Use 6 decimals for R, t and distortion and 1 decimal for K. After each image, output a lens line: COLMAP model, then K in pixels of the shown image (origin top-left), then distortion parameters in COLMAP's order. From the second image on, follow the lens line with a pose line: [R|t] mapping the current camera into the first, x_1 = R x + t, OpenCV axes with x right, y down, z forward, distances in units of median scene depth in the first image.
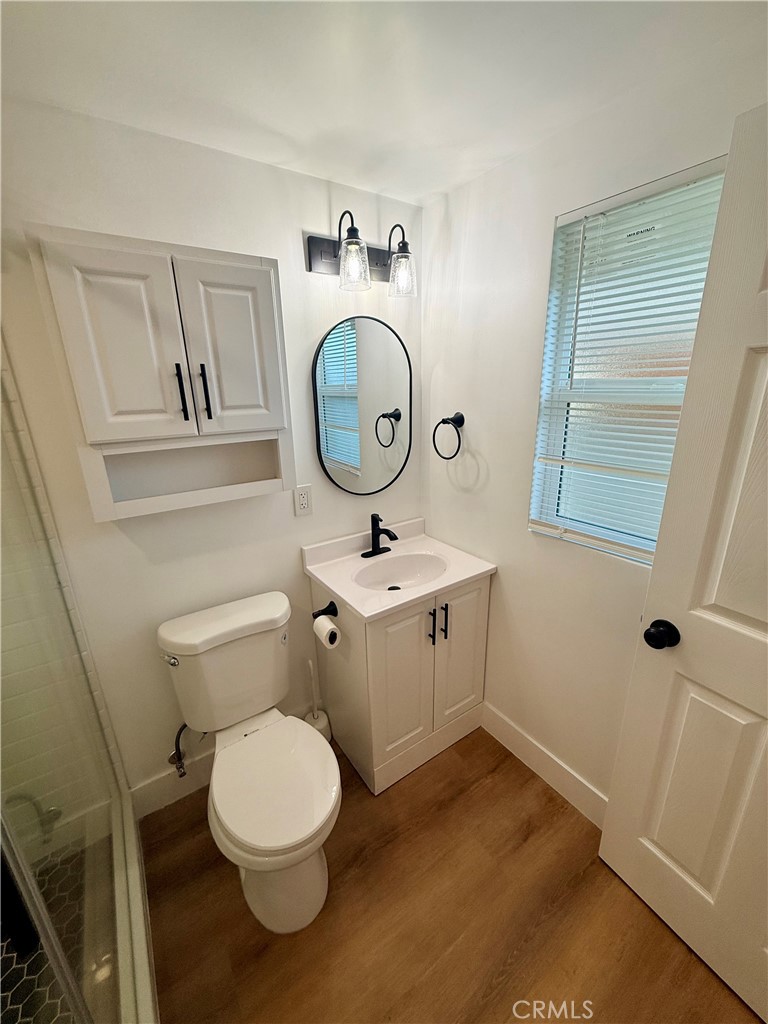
lens RADIAL K [[407.4, 0, 386.9], [0, 407.4, 509.2], [0, 0, 1]] dist [-0.000229, -0.000120]
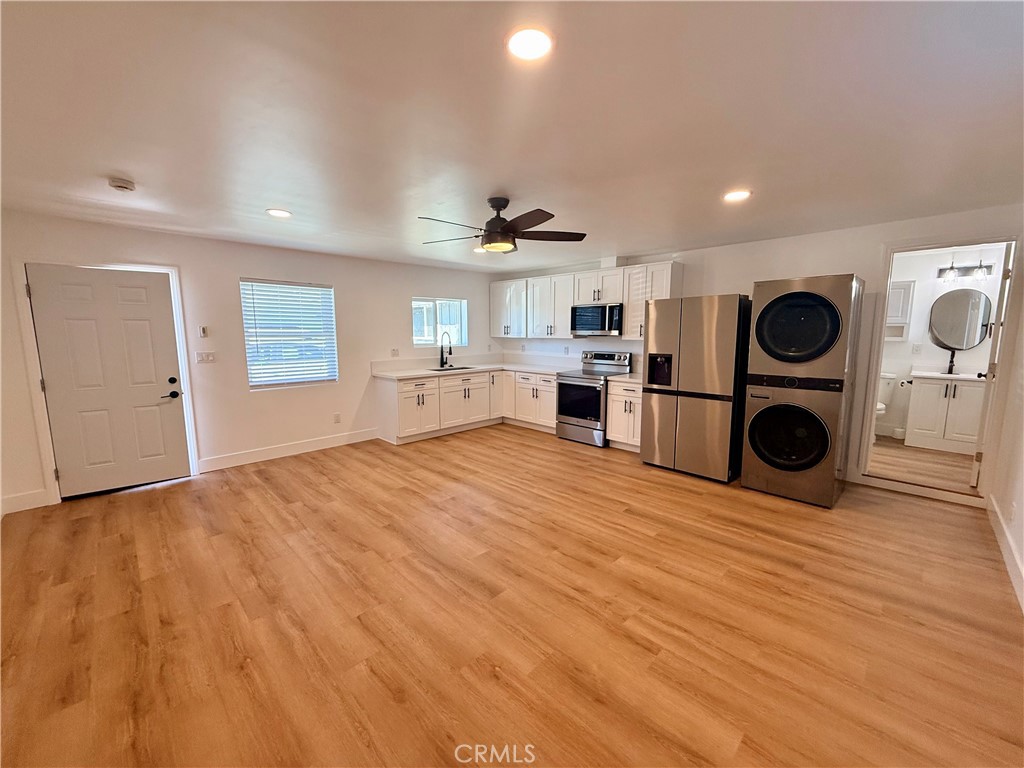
lens RADIAL K [[407.4, 0, 512.3], [0, 407.4, 385.5], [0, 0, 1]] dist [-0.000229, -0.000120]
pose [[0.172934, 0.155509, -0.972579, 2.703481], [-0.291329, 0.951349, 0.100313, 0.972551], [0.940862, 0.265993, 0.209825, -2.856973]]
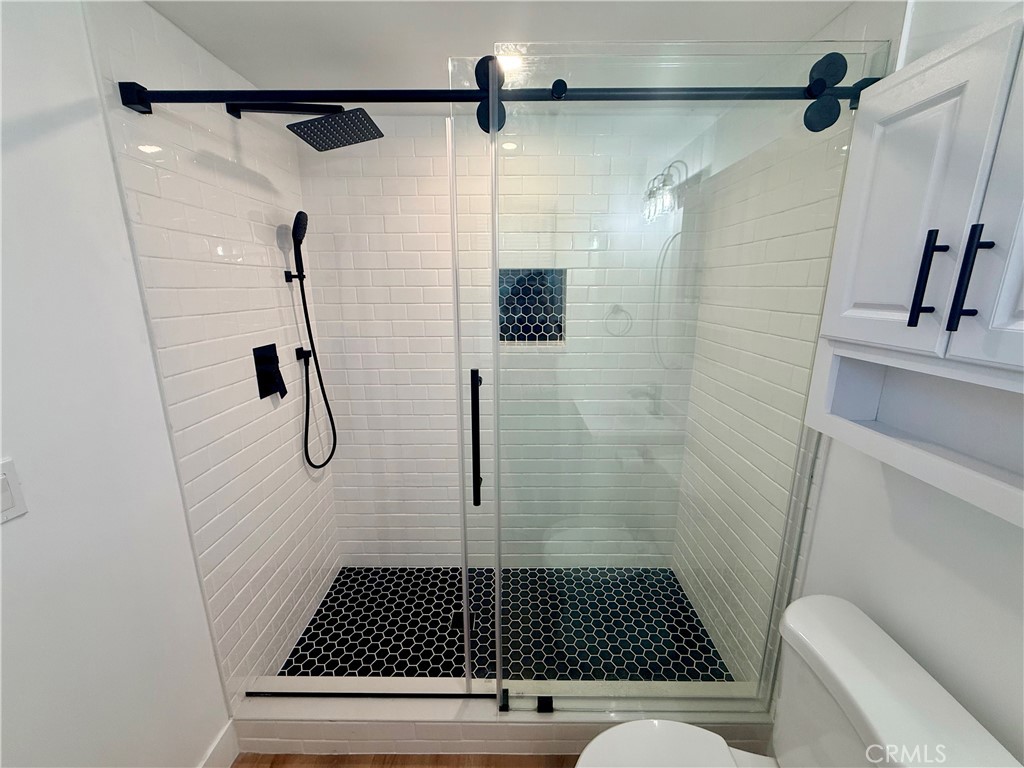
lens RADIAL K [[407.4, 0, 511.1], [0, 407.4, 386.3], [0, 0, 1]] dist [-0.000229, -0.000120]
pose [[-0.576019, 0.217740, -0.787903, 0.273646], [-0.220945, 0.886523, 0.406522, -0.209709], [0.787011, 0.408247, -0.462546, 0.705492]]
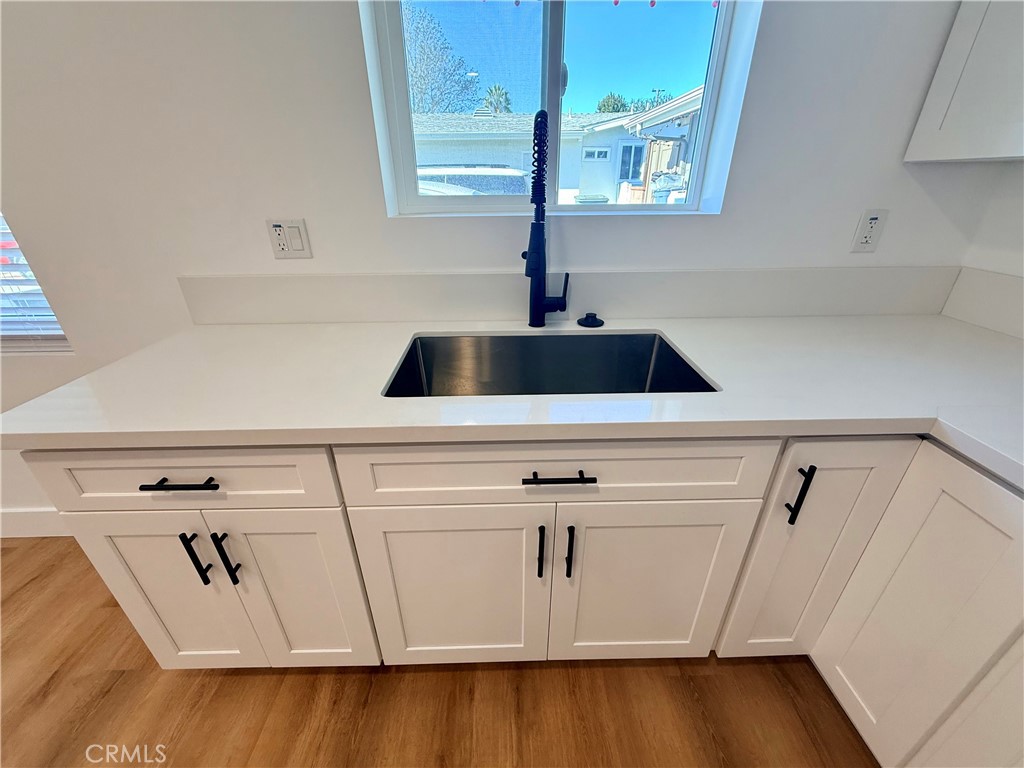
lens RADIAL K [[407.4, 0, 518.8], [0, 407.4, 384.3], [0, 0, 1]] dist [-0.000229, -0.000120]
pose [[-0.546203, 0.390345, -0.741143, -1.122379], [-0.228666, 0.781697, 0.580225, 1.040251], [0.805837, 0.486396, -0.337707, -2.342840]]
